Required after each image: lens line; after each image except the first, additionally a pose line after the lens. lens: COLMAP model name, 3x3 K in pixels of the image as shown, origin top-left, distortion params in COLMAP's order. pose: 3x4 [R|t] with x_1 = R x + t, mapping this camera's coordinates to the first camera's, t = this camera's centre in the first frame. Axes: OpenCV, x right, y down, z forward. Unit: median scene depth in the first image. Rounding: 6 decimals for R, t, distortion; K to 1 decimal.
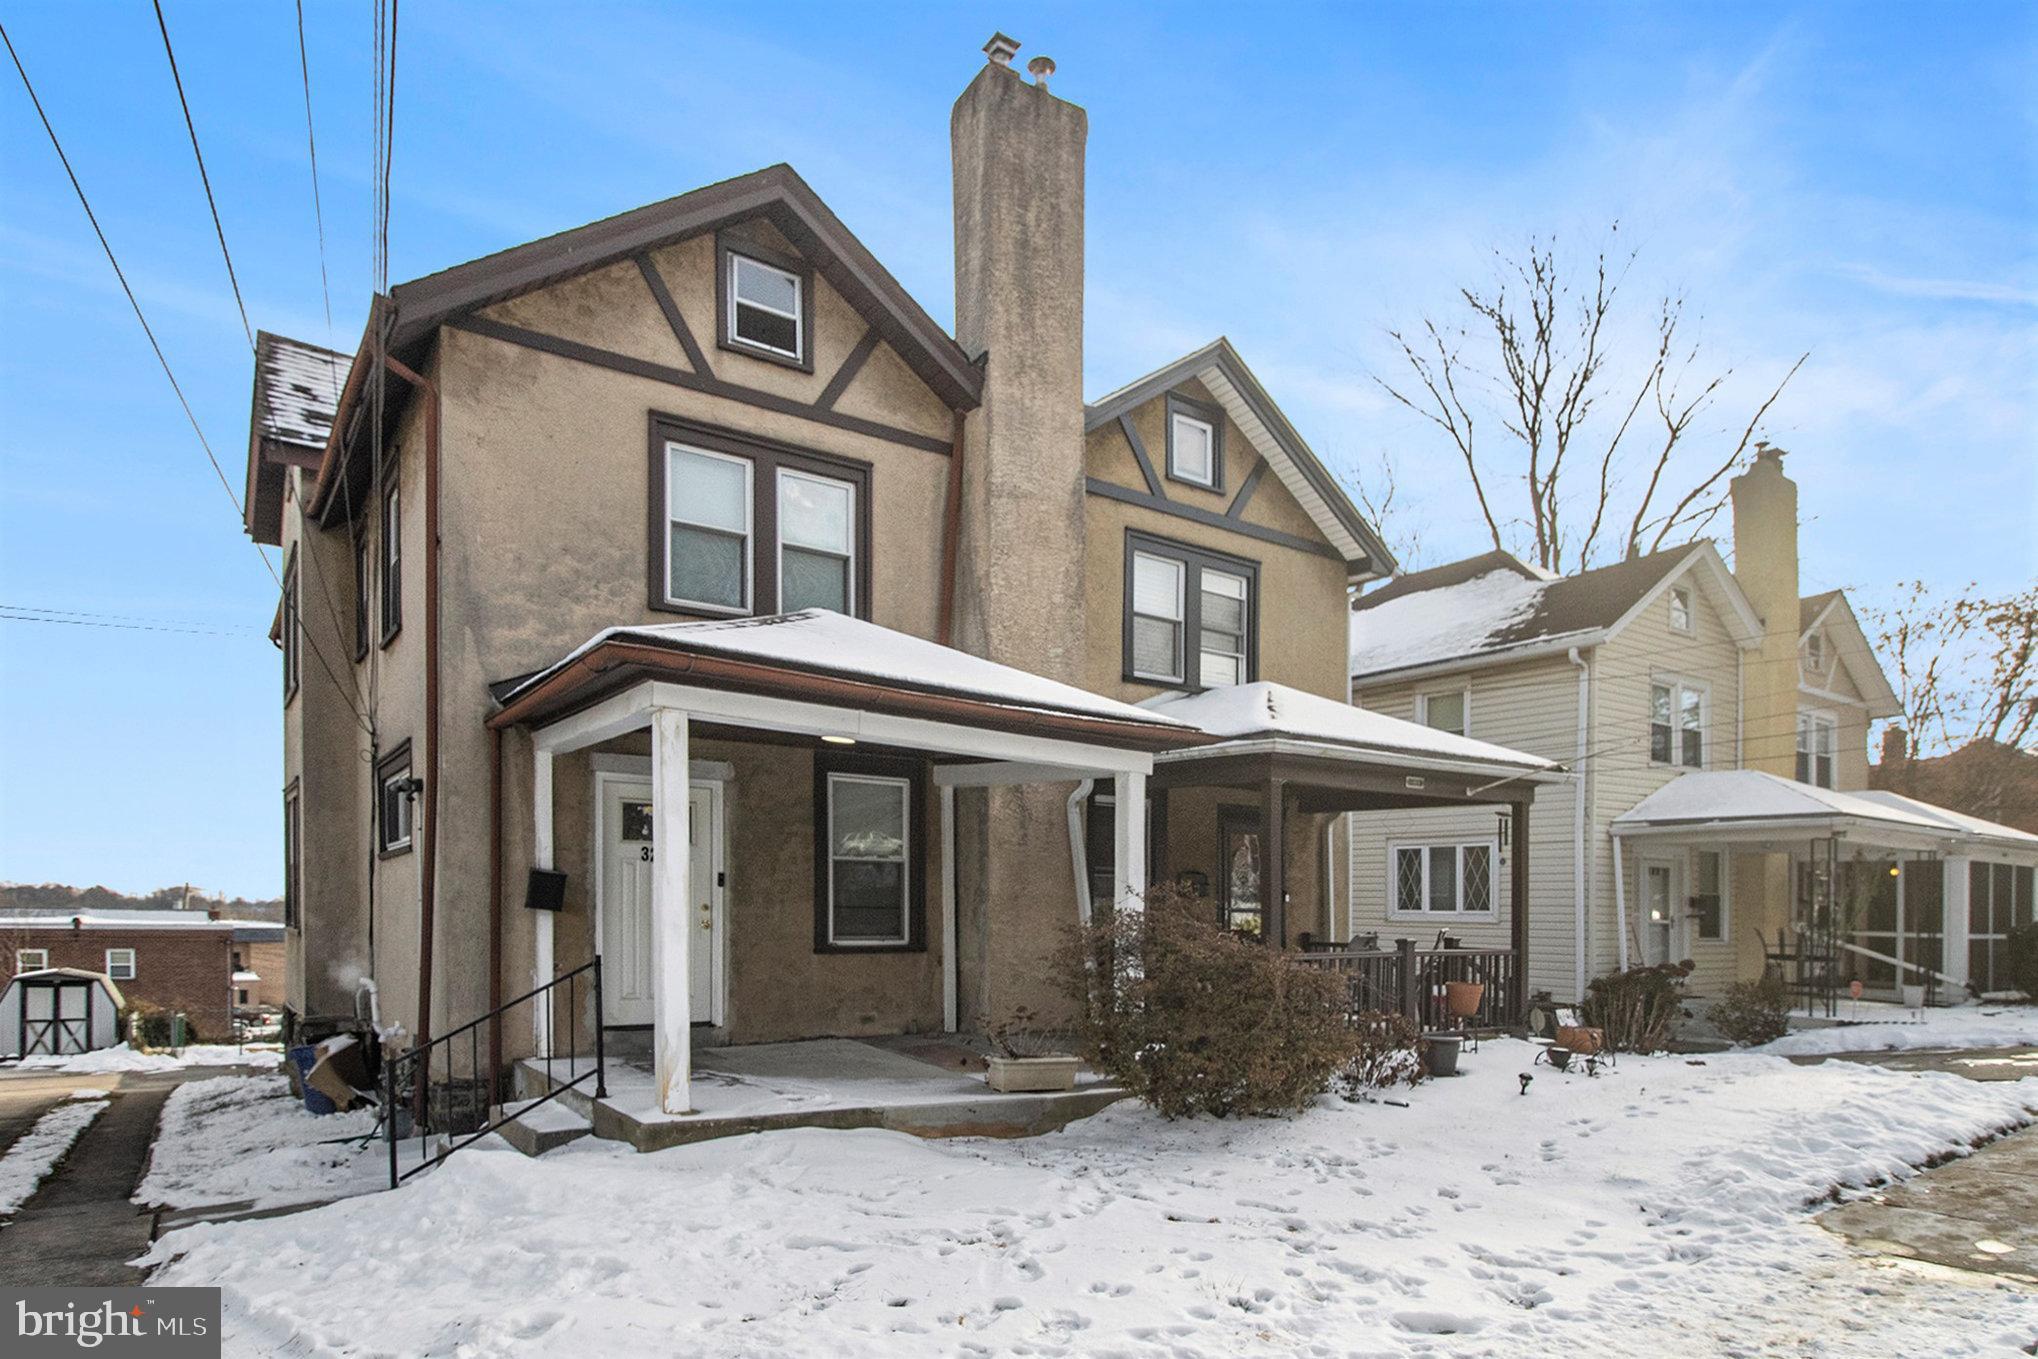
lens RADIAL K [[1149.0, 0, 1019.0], [0, 1149.0, 679.5], [0, 0, 1]] dist [0.004630, 0.000673]
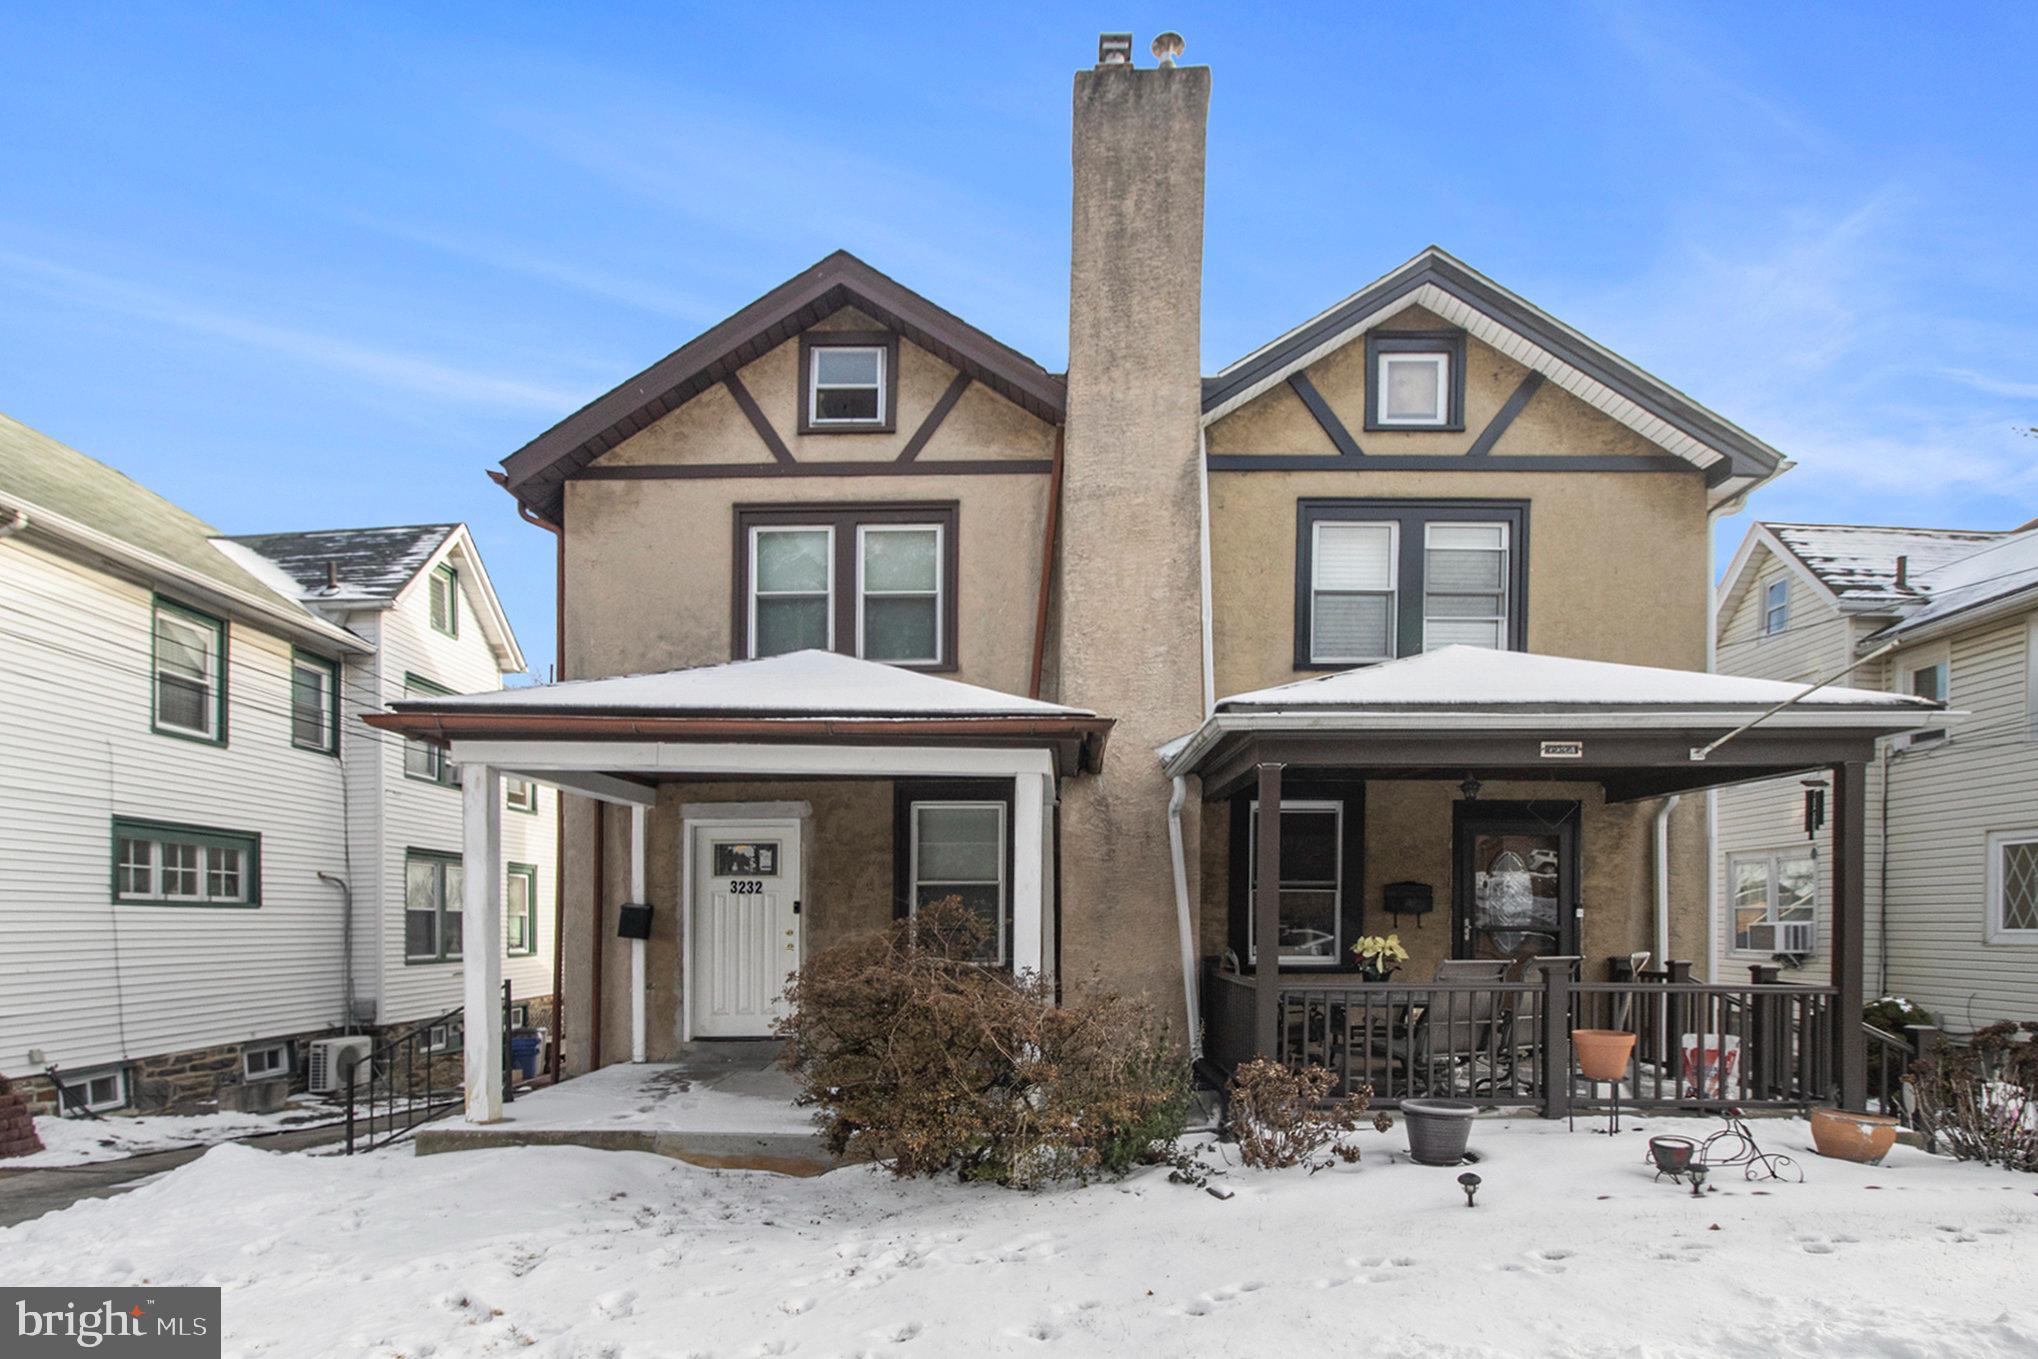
lens RADIAL K [[1010.9, 0, 1019.0], [0, 1010.9, 733.8], [0, 0, 1]] dist [-0.004738, -0.000686]
pose [[0.821739, -0.122966, -0.556439, 0.403037], [0.127215, 0.991384, -0.031214, 0.055930], [0.555483, -0.045137, 0.830302, 0.271825]]
